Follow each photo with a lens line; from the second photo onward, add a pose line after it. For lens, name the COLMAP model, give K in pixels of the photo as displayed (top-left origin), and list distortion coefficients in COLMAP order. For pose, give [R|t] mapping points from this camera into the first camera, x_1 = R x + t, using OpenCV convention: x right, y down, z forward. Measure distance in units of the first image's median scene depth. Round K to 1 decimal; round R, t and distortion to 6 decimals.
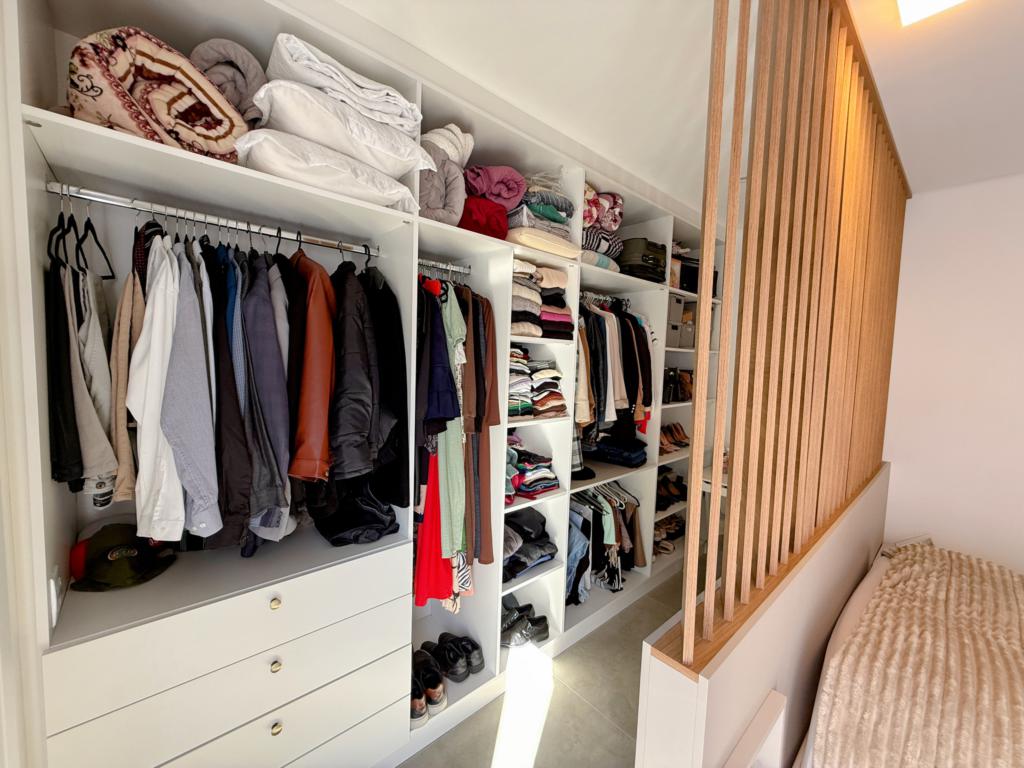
lens RADIAL K [[407.6, 0, 511.1], [0, 407.6, 386.5], [0, 0, 1]] dist [0.001517, -0.000198]
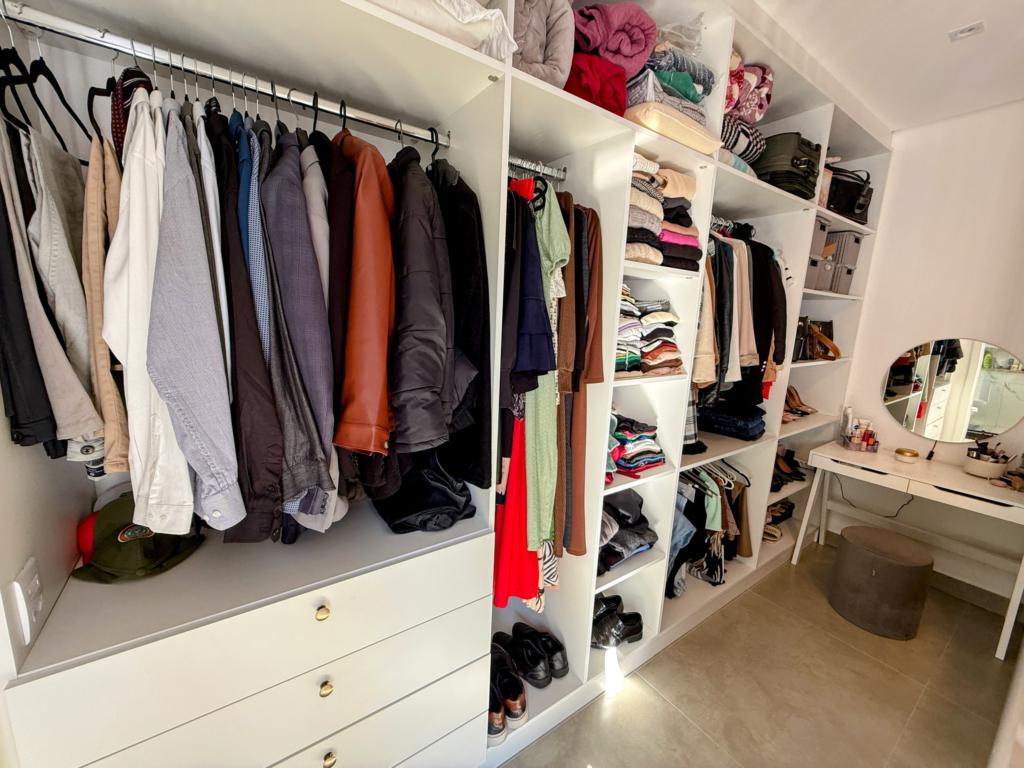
lens RADIAL K [[407.6, 0, 512.2], [0, 407.6, 384.8], [0, 0, 1]] dist [0.001517, -0.000198]
pose [[0.993049, 0.028228, -0.114267, -0.122121], [-0.016783, 0.994855, 0.099910, 0.028908], [0.116499, -0.097297, 0.988413, 0.262047]]
